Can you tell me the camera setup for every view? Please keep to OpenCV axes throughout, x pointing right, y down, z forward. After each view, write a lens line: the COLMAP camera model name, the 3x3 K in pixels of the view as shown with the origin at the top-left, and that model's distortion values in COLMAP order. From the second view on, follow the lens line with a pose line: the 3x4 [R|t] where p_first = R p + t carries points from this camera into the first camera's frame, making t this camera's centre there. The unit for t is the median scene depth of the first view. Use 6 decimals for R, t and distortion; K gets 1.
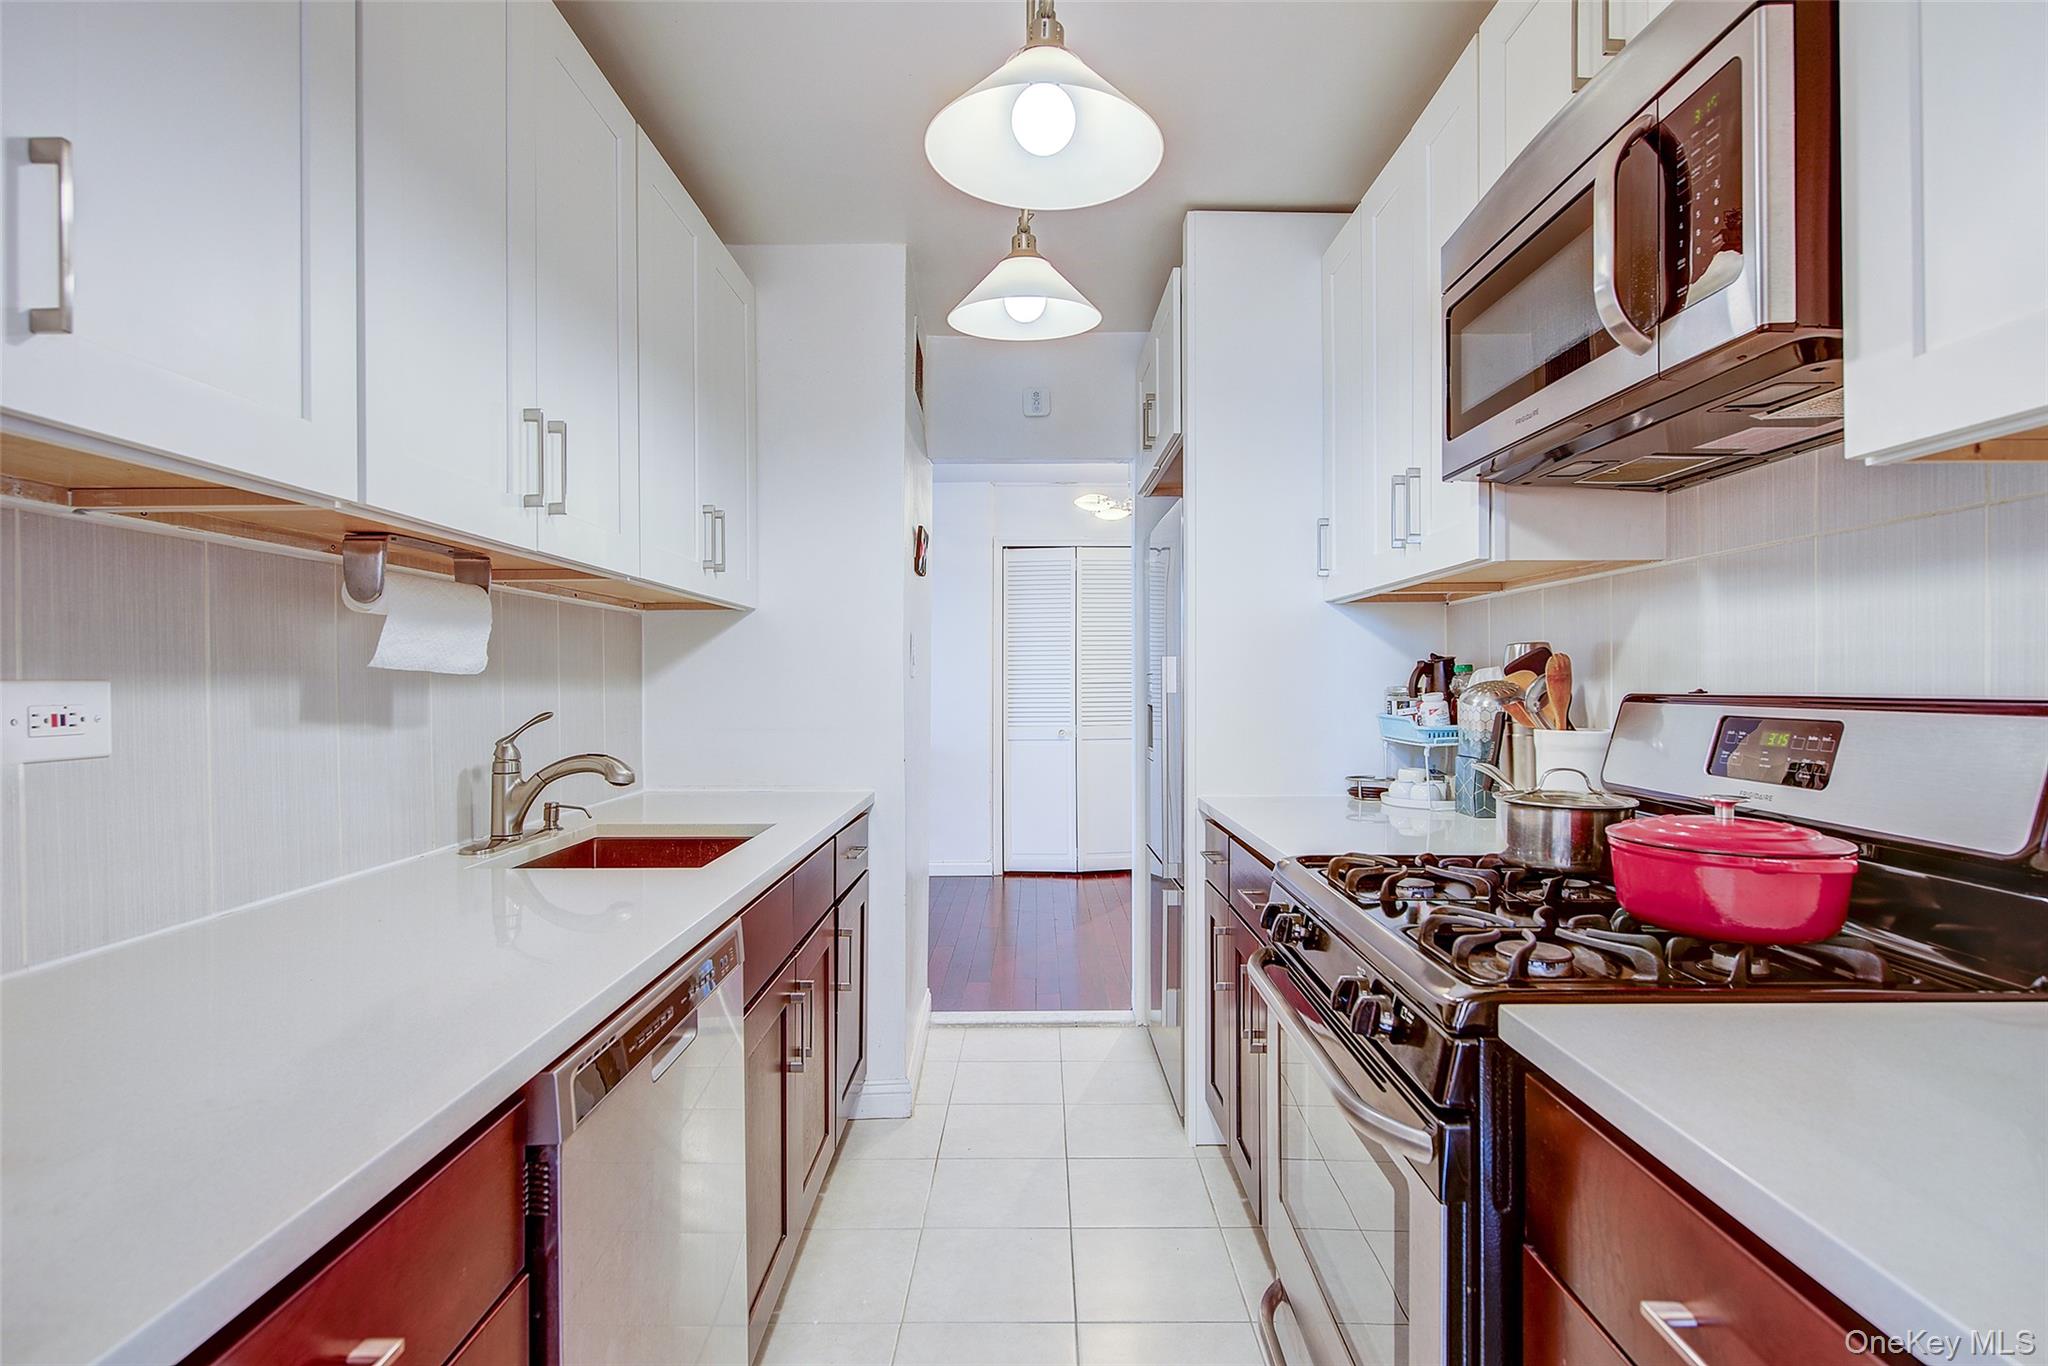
lens RADIAL K [[1063.3, 0, 1026.1], [0, 1063.3, 678.4], [0, 0, 1]] dist [-0.000240, -0.000072]
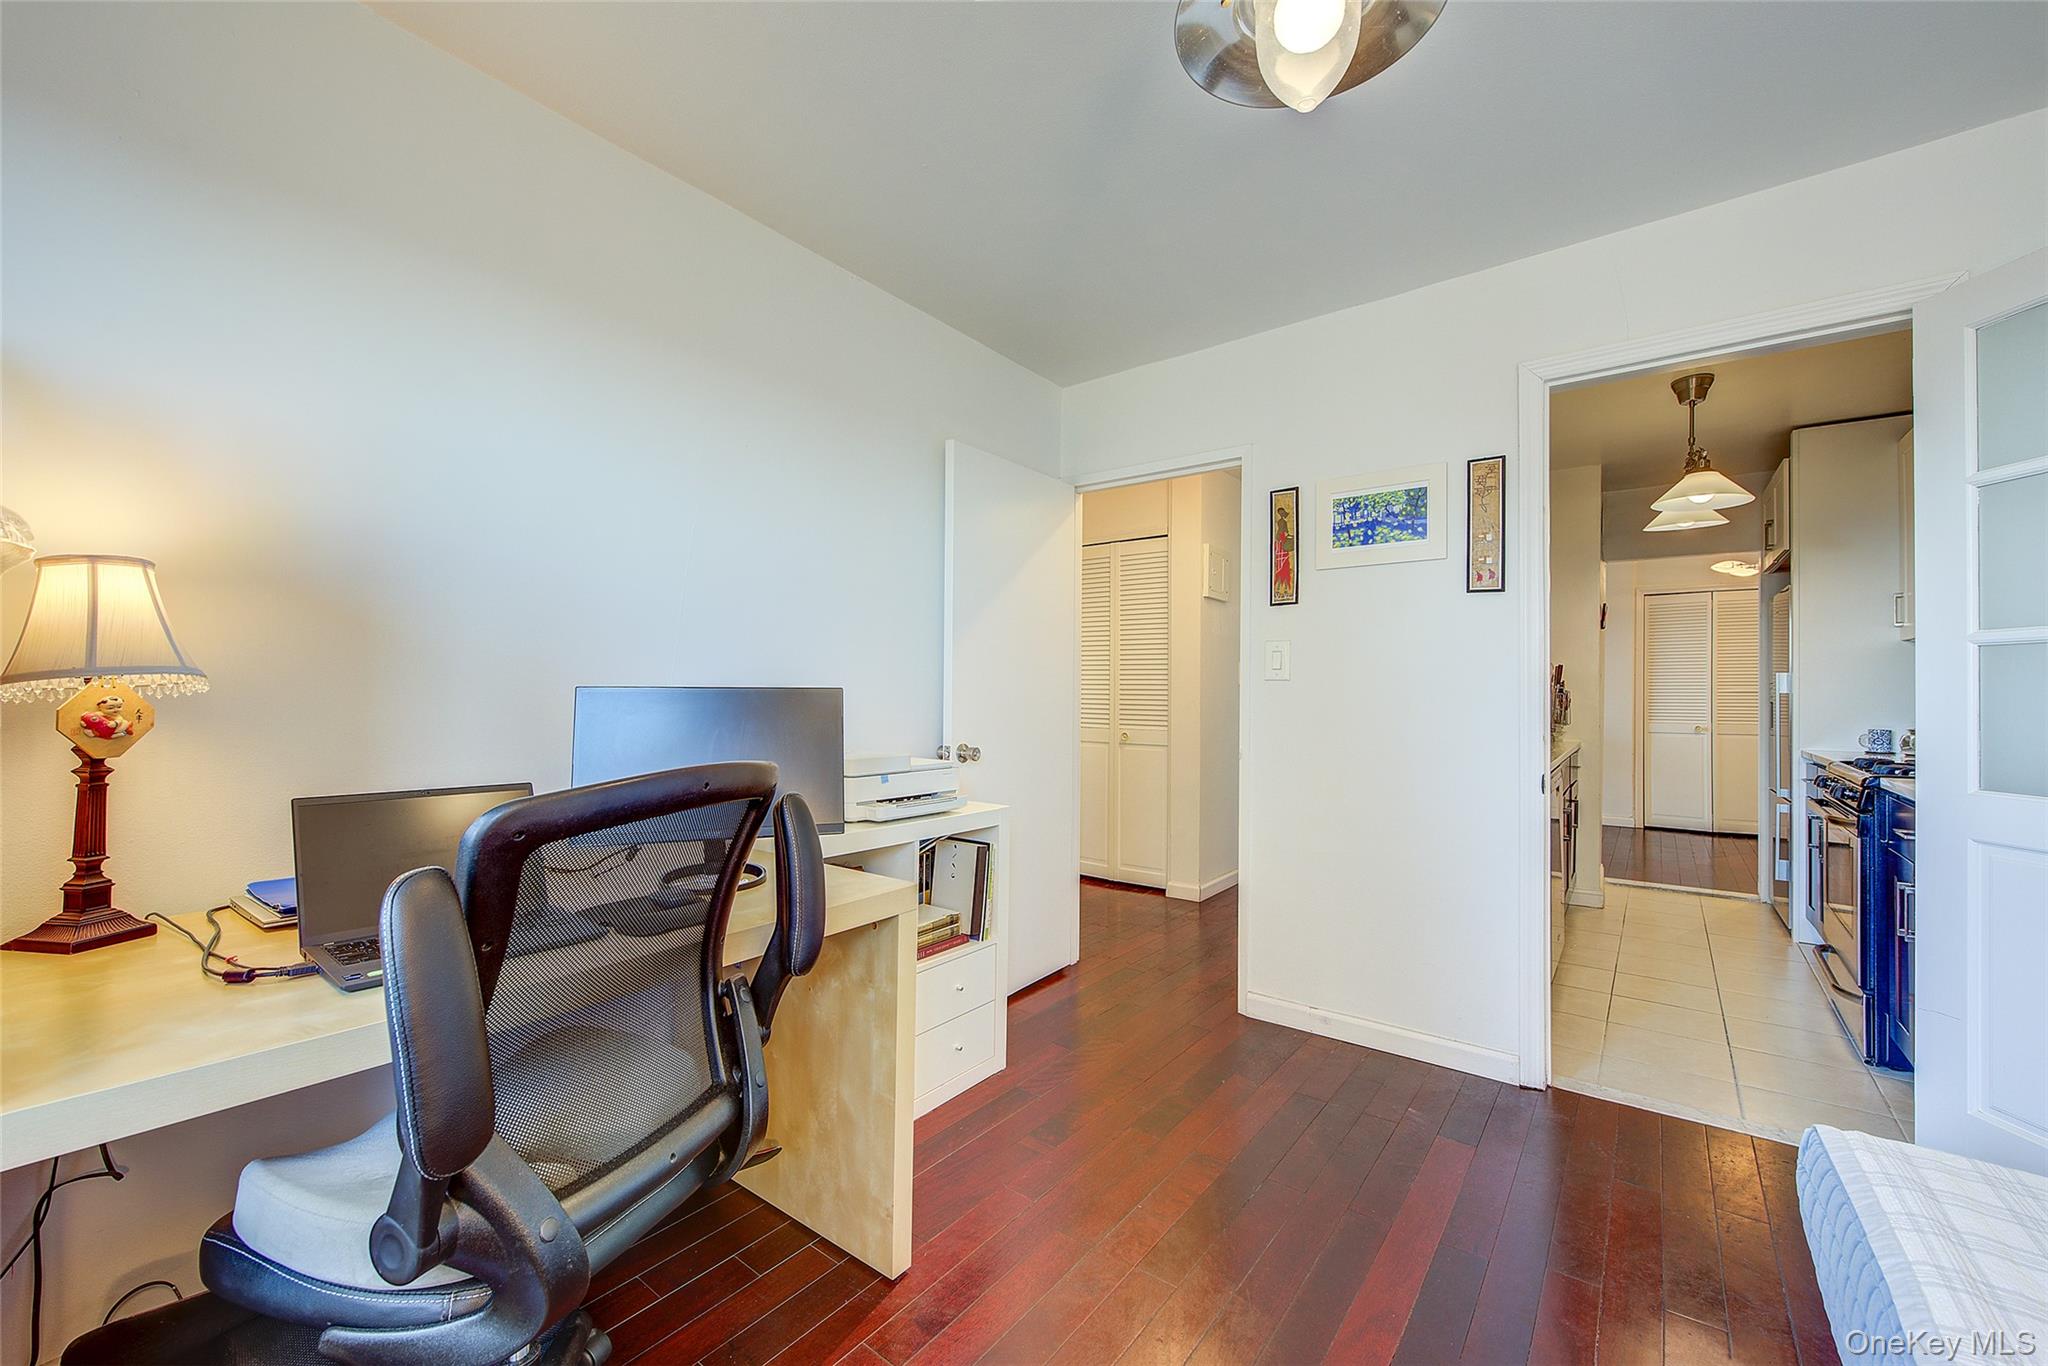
lens RADIAL K [[806.5, 0, 1019.5], [0, 806.5, 683.2], [0, 0, 1]] dist [-0.009421, -0.000042]
pose [[0.787531, 0.000776, -0.616274, -0.044639], [-0.006740, 0.999950, -0.007354, 0.014377], [0.616238, 0.009945, 0.787497, -0.816986]]
